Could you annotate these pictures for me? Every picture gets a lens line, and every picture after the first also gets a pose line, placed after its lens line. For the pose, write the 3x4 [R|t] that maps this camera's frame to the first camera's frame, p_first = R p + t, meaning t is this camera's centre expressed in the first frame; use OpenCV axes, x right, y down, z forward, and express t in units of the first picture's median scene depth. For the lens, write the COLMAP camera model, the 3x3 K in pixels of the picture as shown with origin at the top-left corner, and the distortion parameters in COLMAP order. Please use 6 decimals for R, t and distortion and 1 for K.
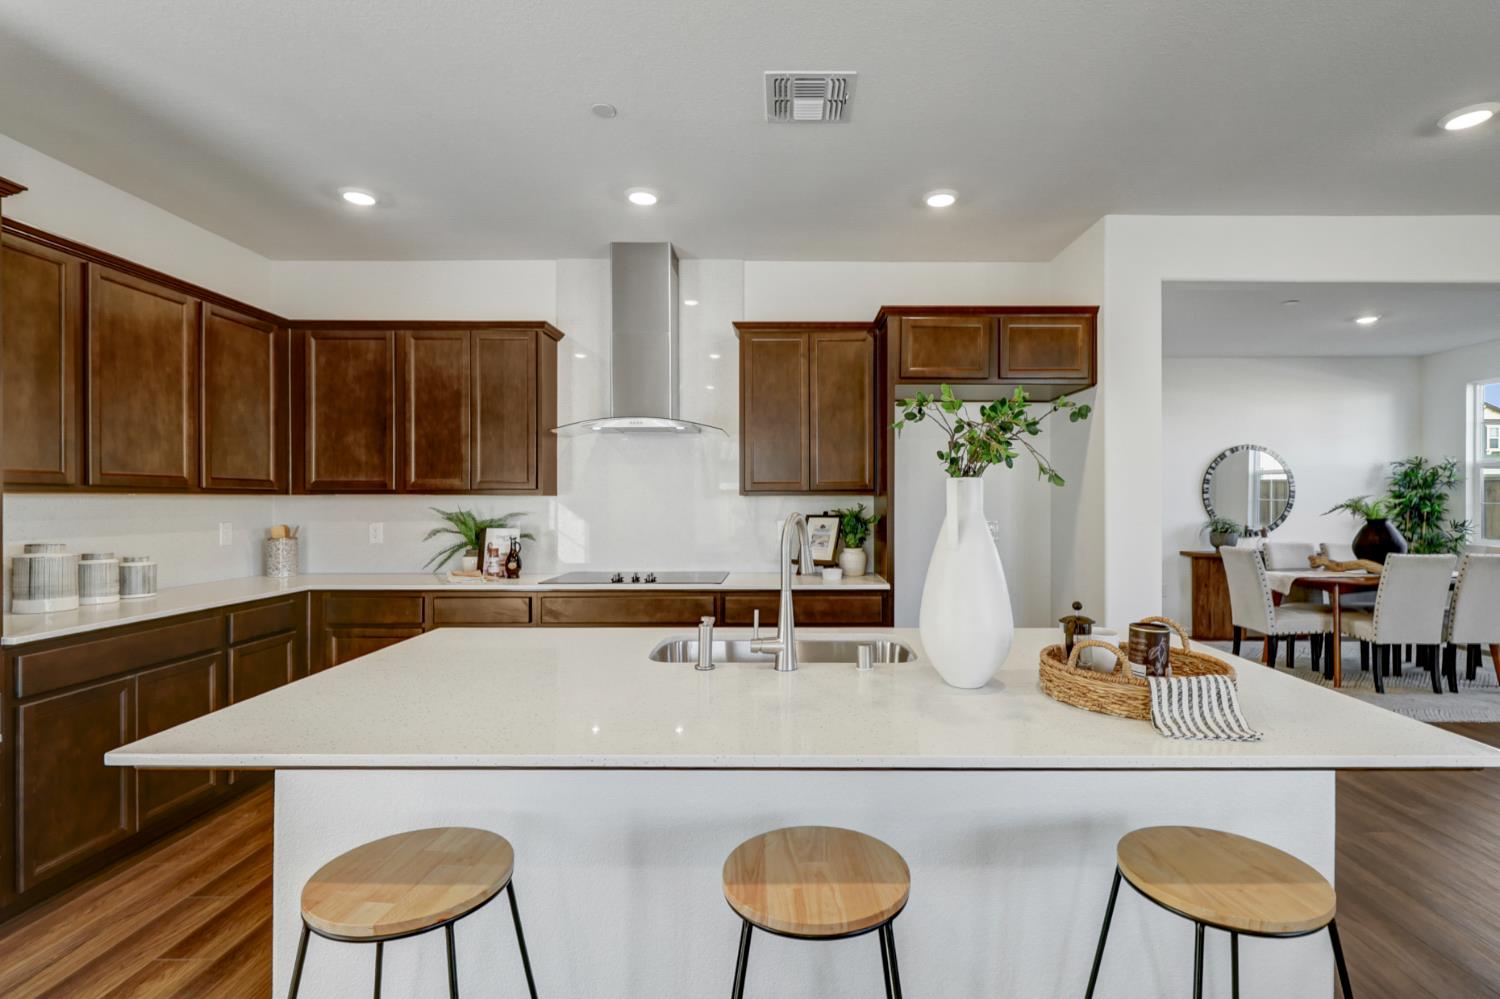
lens RADIAL K [[707.5, 0, 788.5], [0, 707.5, 498.7], [0, 0, 1]] dist [0.000599, 0.000094]
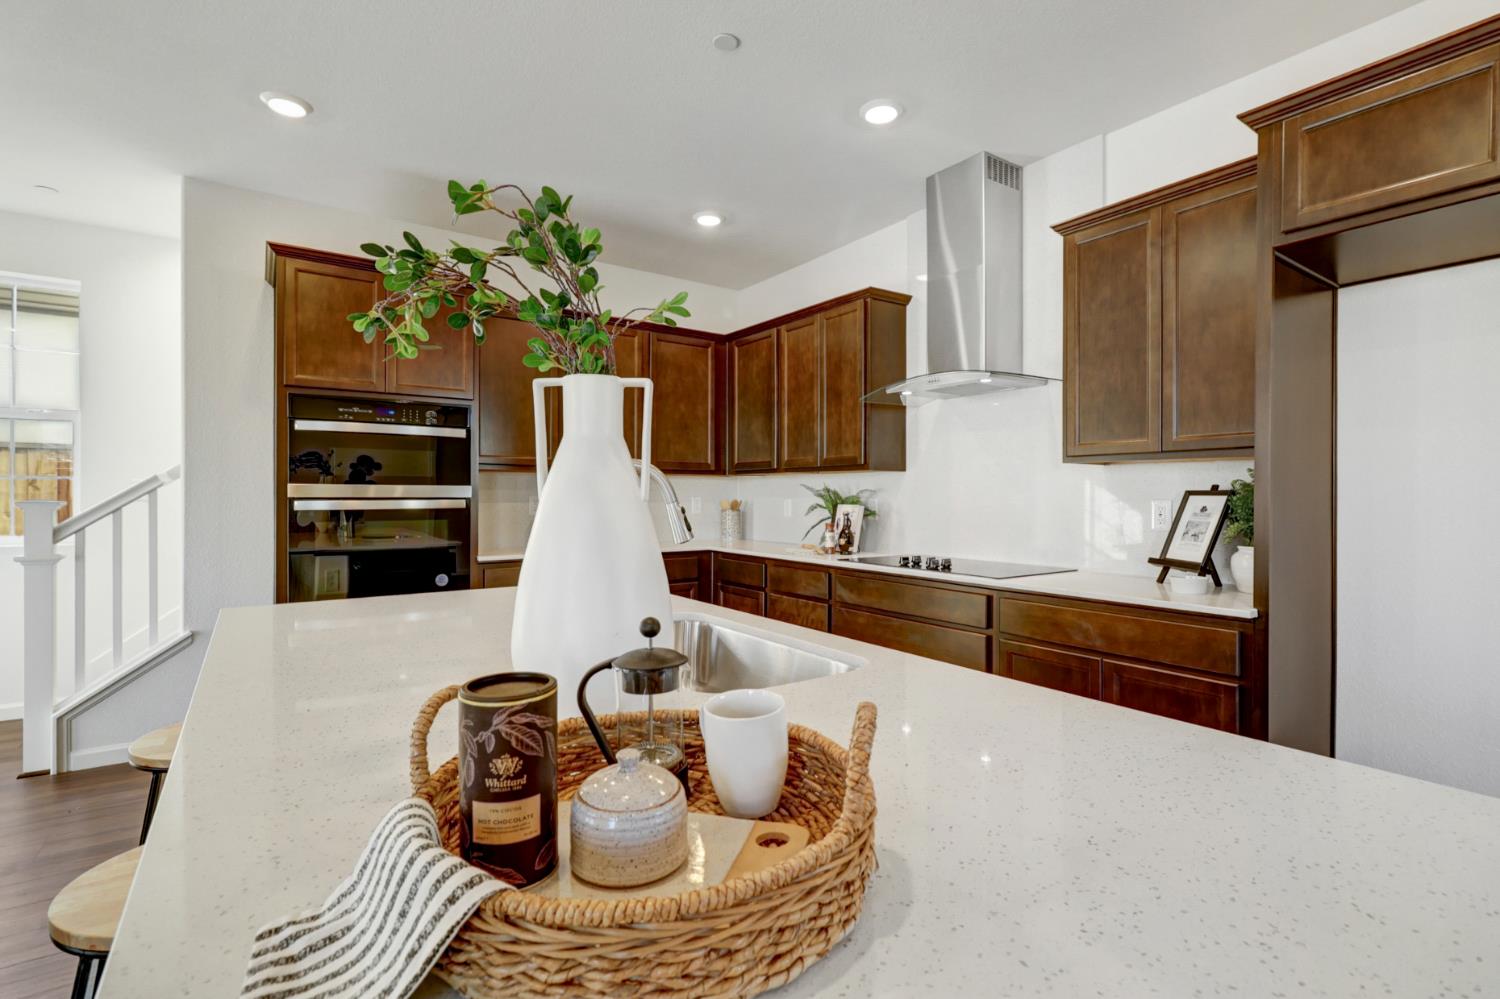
lens RADIAL K [[701.6, 0, 758.2], [0, 701.6, 495.6], [0, 0, 1]] dist [0.001463, 0.000520]
pose [[0.576692, 0.003389, -0.816954, 0.331967], [-0.001582, 0.999994, 0.003031, 0.026518], [0.816960, -0.000456, 0.576694, 0.324464]]
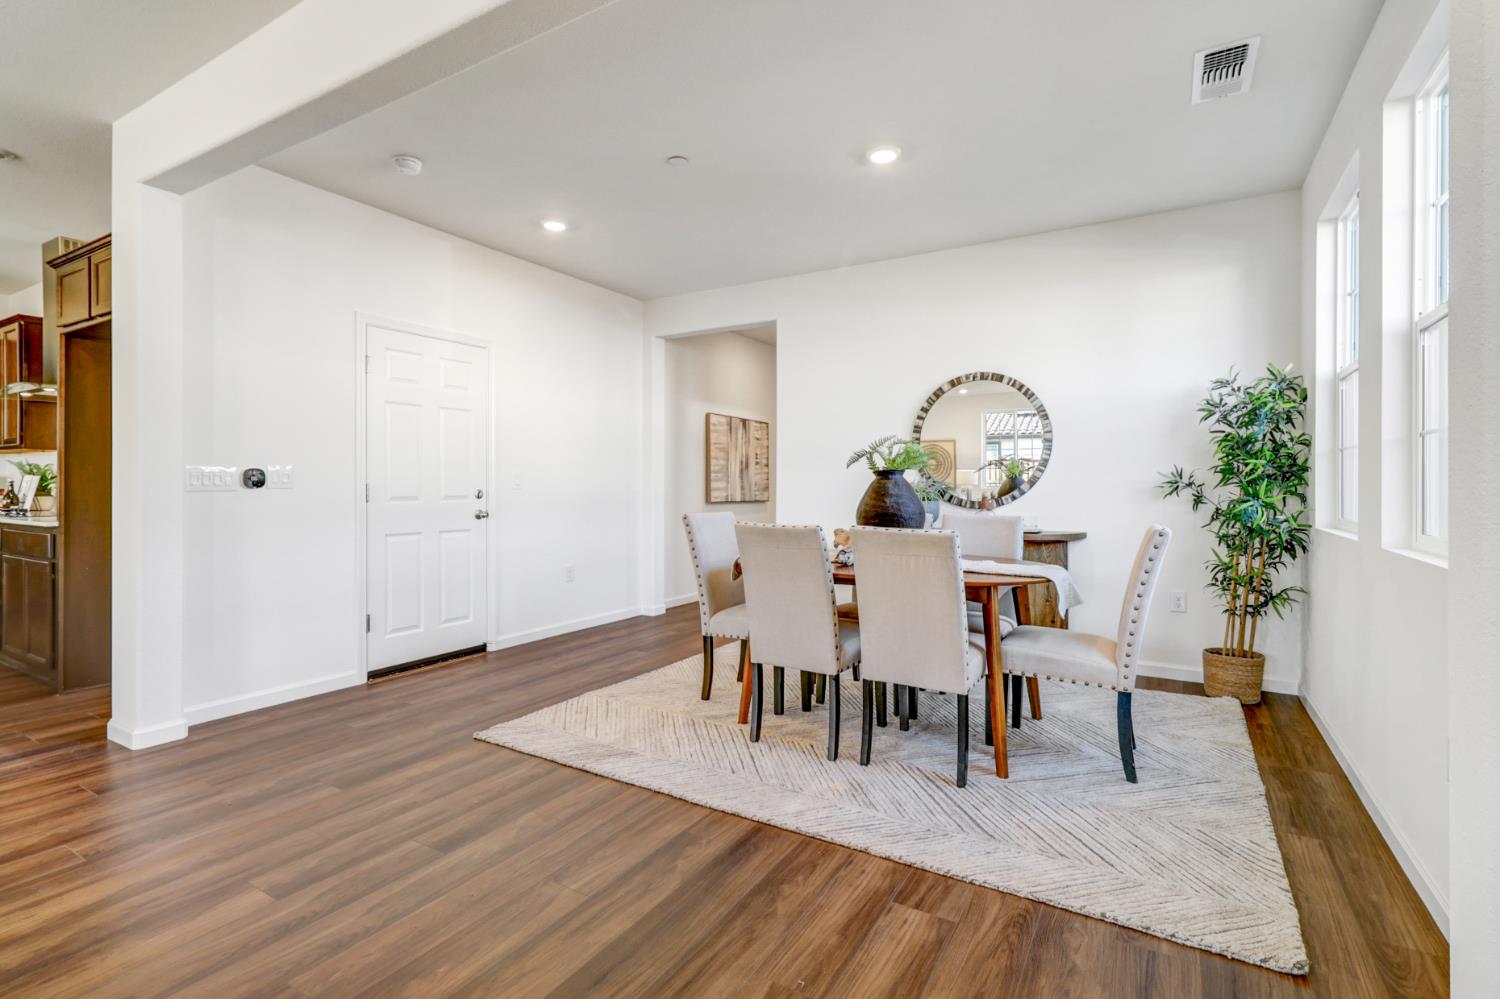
lens RADIAL K [[688.9, 0, 750.0], [0, 688.9, 499.5], [0, 0, 1]] dist [-0.000093, -0.000543]
pose [[0.848990, 0.005415, -0.528381, 1.451405], [0.002033, 0.999907, 0.013513, 0.062795], [0.528405, -0.012547, 0.848900, 0.589213]]
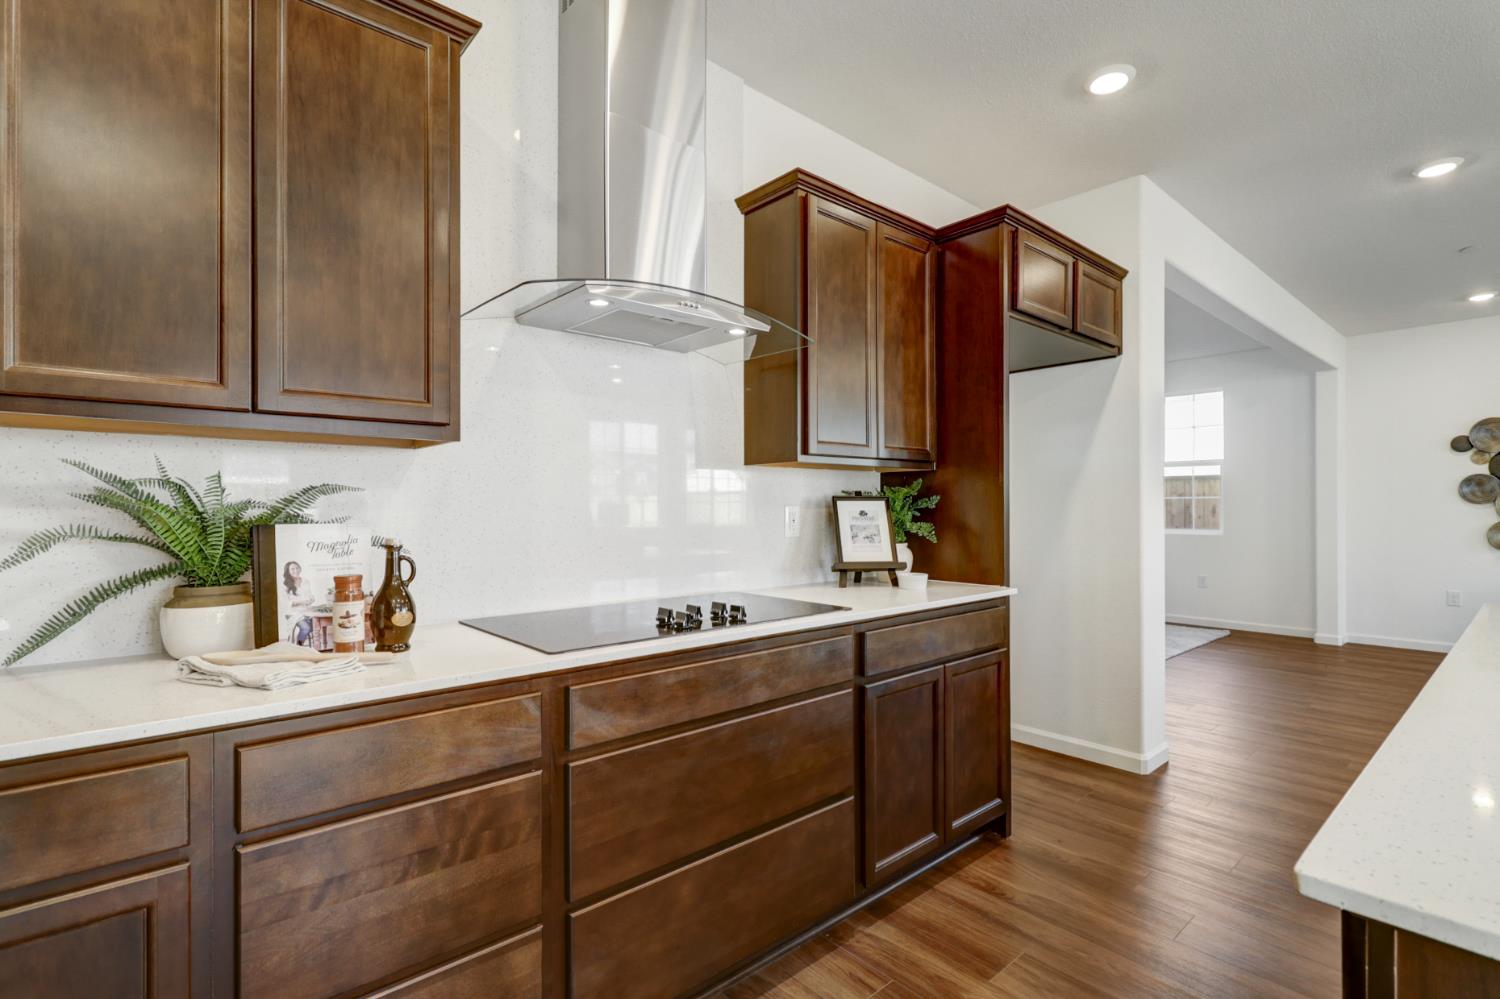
lens RADIAL K [[702.5, 0, 763.9], [0, 702.5, 504.4], [0, 0, 1]] dist [0.001738, -0.000260]
pose [[0.748550, 0.000639, 0.663078, -0.477927], [0.001072, 0.999997, -0.002174, 0.032609], [-0.663078, 0.002338, 0.748547, 0.562265]]
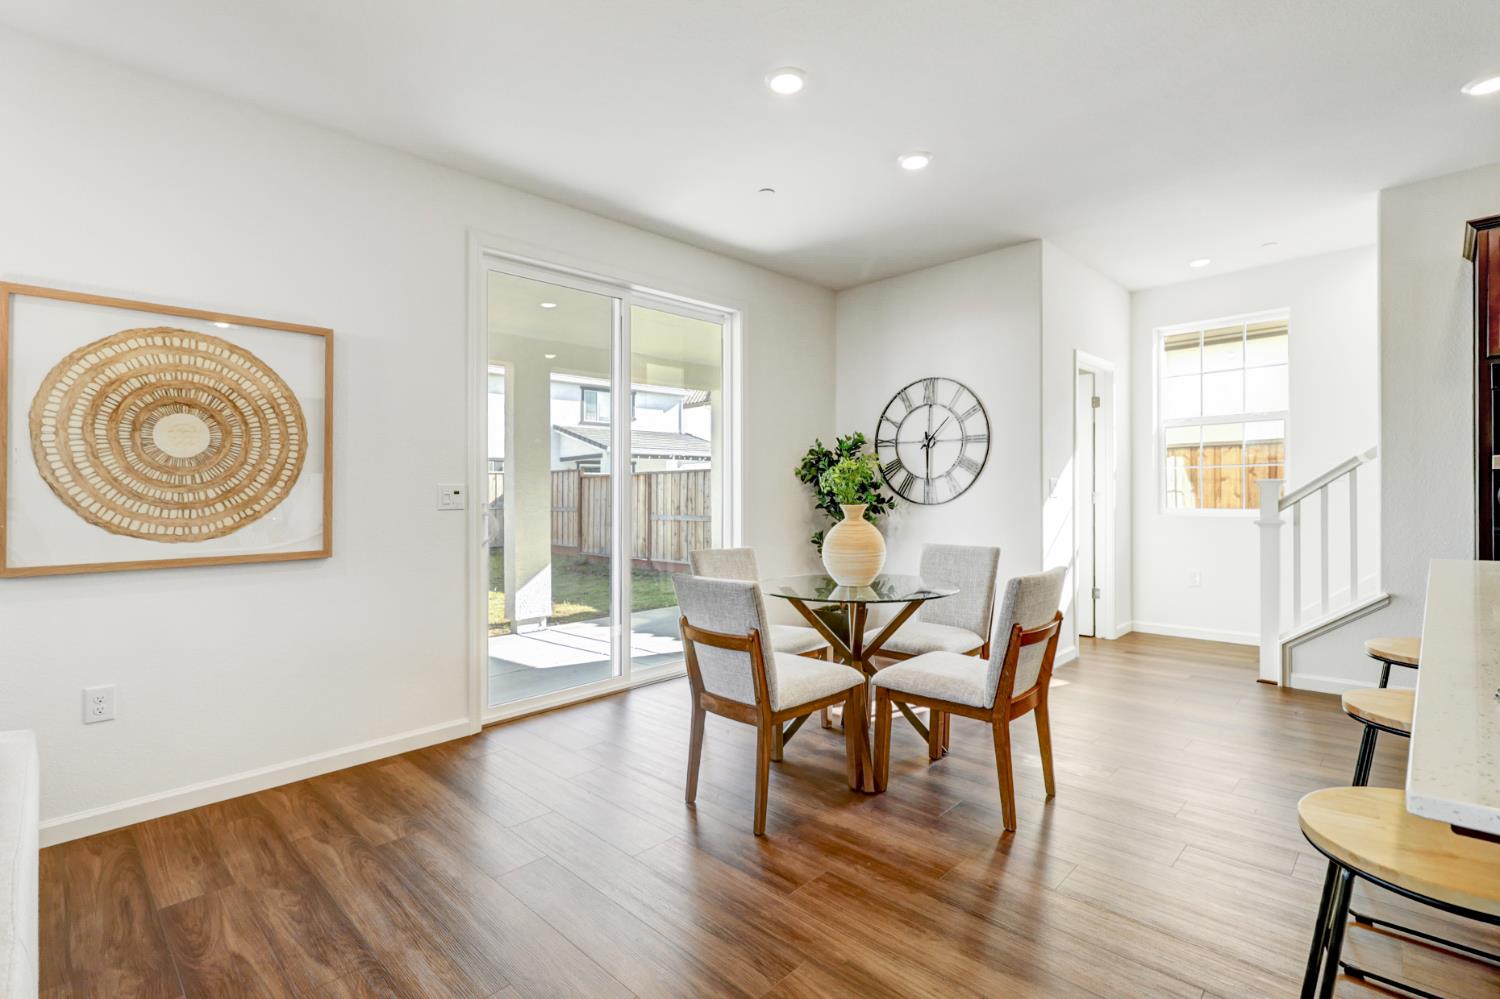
lens RADIAL K [[692.6, 0, 770.6], [0, 692.6, 499.5], [0, 0, 1]] dist [0.001793, -0.000149]
pose [[-0.696279, 0.017759, -0.717552, 0.497384], [0.016722, 0.999824, 0.008519, 0.044622], [0.717577, -0.006067, -0.696453, 0.308828]]
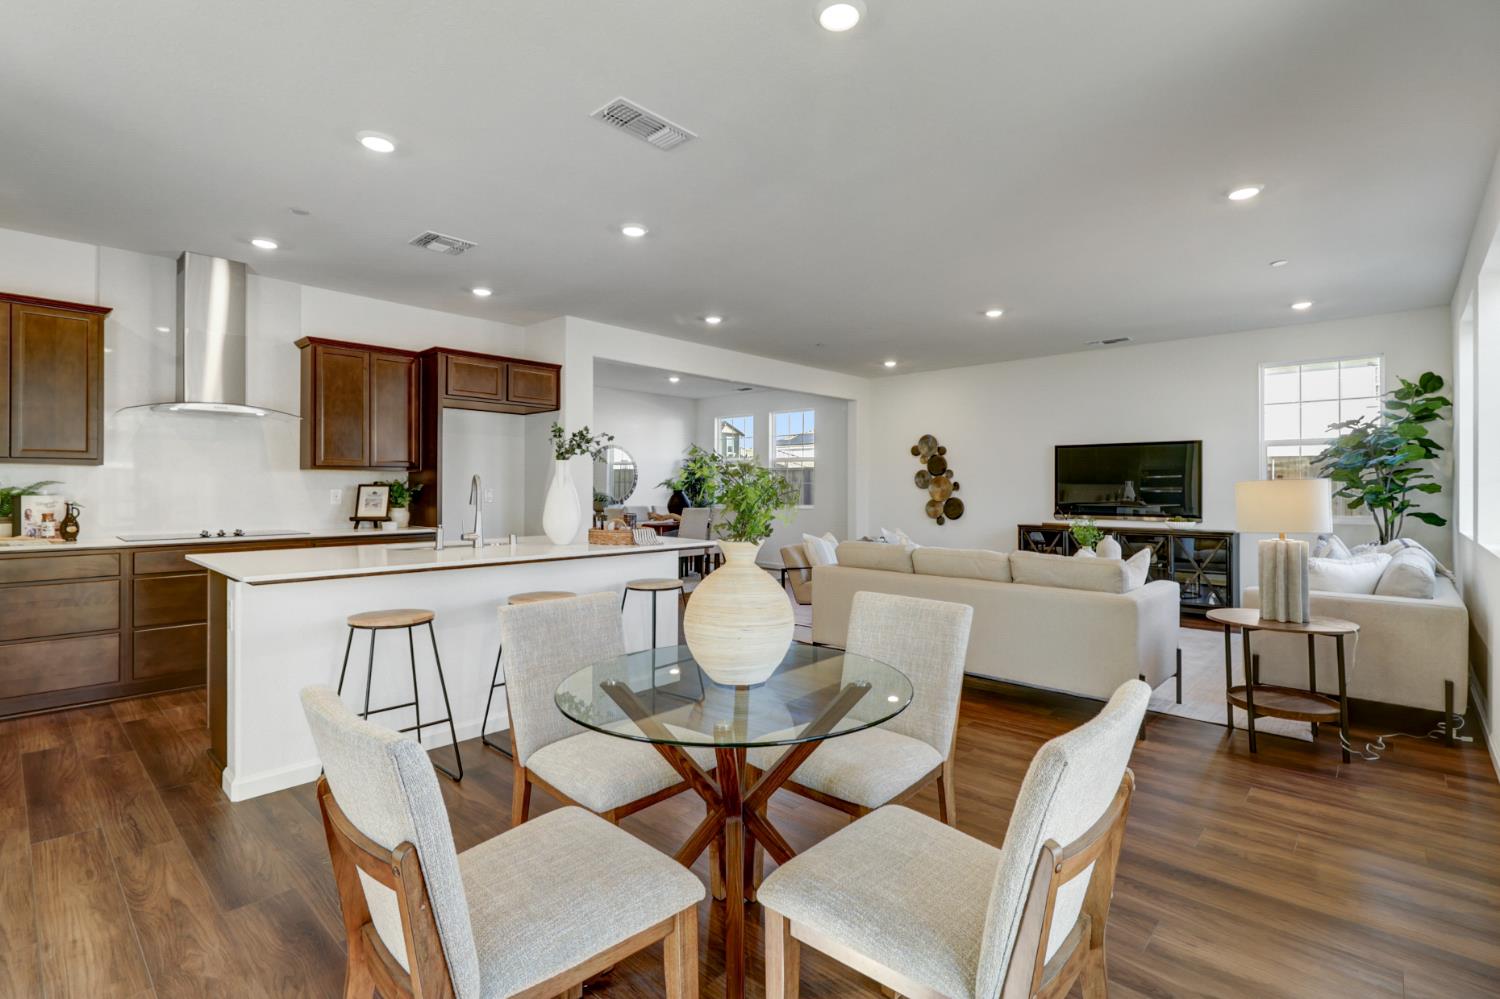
lens RADIAL K [[690.5, 0, 761.6], [0, 690.5, 486.3], [0, 0, 1]] dist [0.001793, 0.000248]
pose [[0.676494, 0.002711, 0.736443, -0.439288], [-0.004424, 0.999990, 0.000383, 0.023086], [-0.736435, -0.003517, 0.676499, -0.474748]]
